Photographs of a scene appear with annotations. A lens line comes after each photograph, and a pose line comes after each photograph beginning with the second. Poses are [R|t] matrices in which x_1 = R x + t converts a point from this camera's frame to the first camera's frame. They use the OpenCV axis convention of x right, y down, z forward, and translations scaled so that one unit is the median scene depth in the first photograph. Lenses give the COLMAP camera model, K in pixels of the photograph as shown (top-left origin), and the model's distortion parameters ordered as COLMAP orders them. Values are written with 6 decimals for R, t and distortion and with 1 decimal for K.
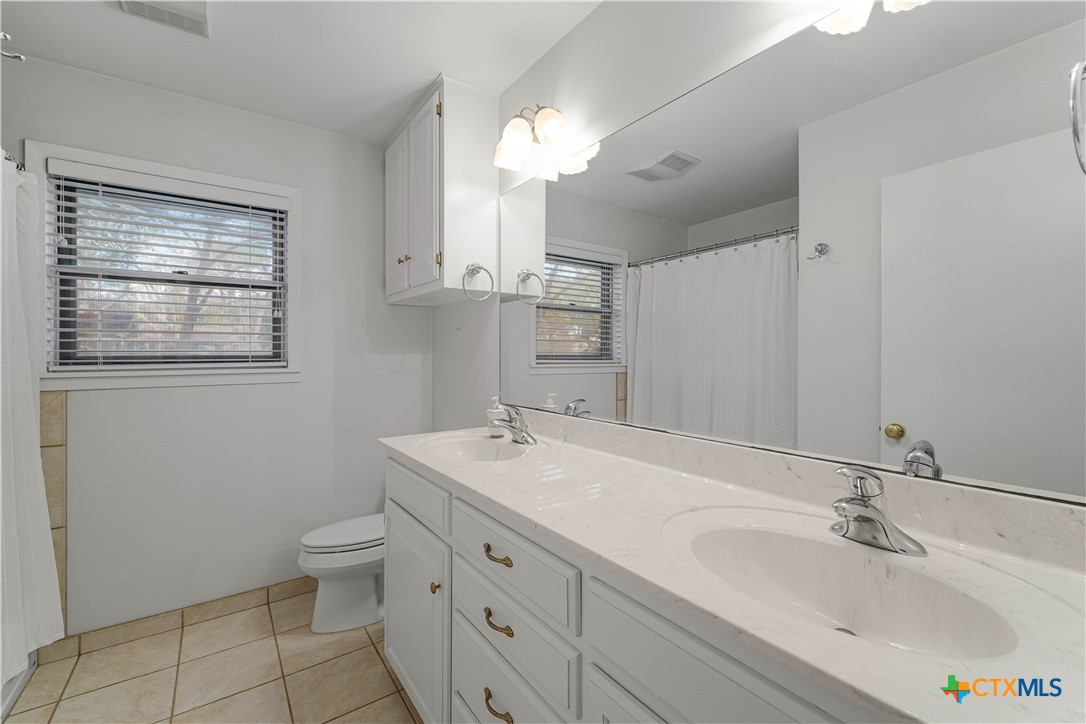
lens RADIAL K [[461.3, 0, 545.7], [0, 461.3, 357.6], [0, 0, 1]] dist [0.000954, 0.001289]
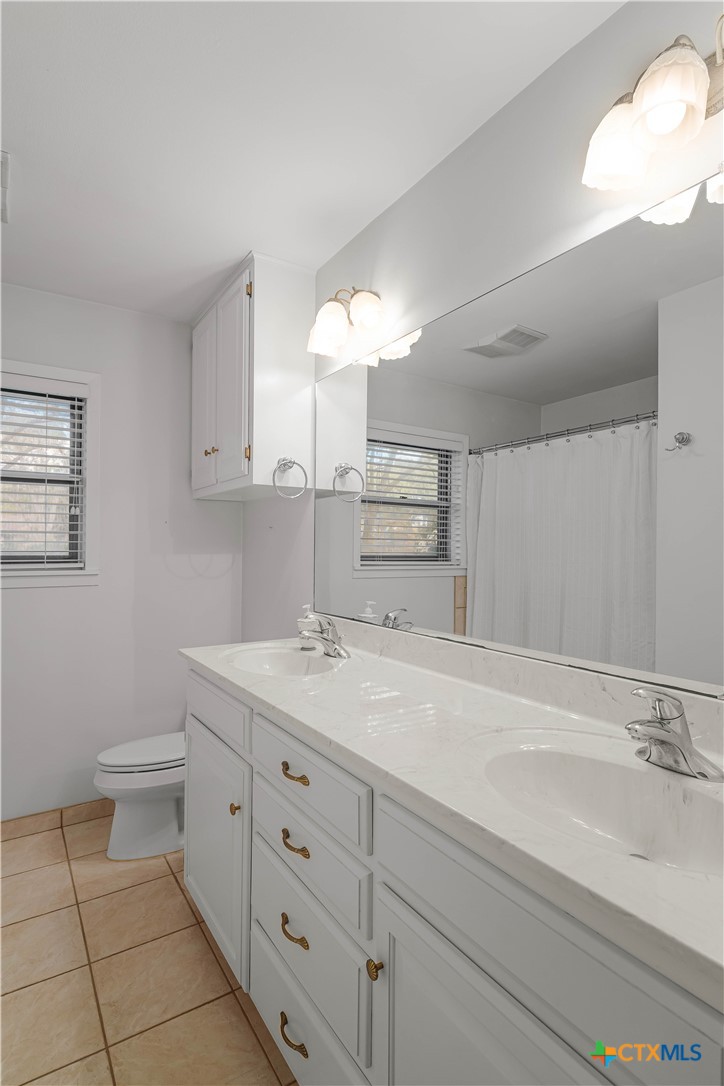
lens RADIAL K [[556.4, 0, 361.7], [0, 556.4, 548.0], [0, 0, 1]] dist [-0.000067, -0.001445]
pose [[0.998788, 0.006972, -0.048720, 0.049414], [-0.007309, 0.999951, -0.006725, -0.020046], [0.048671, 0.007073, 0.998790, -0.087552]]
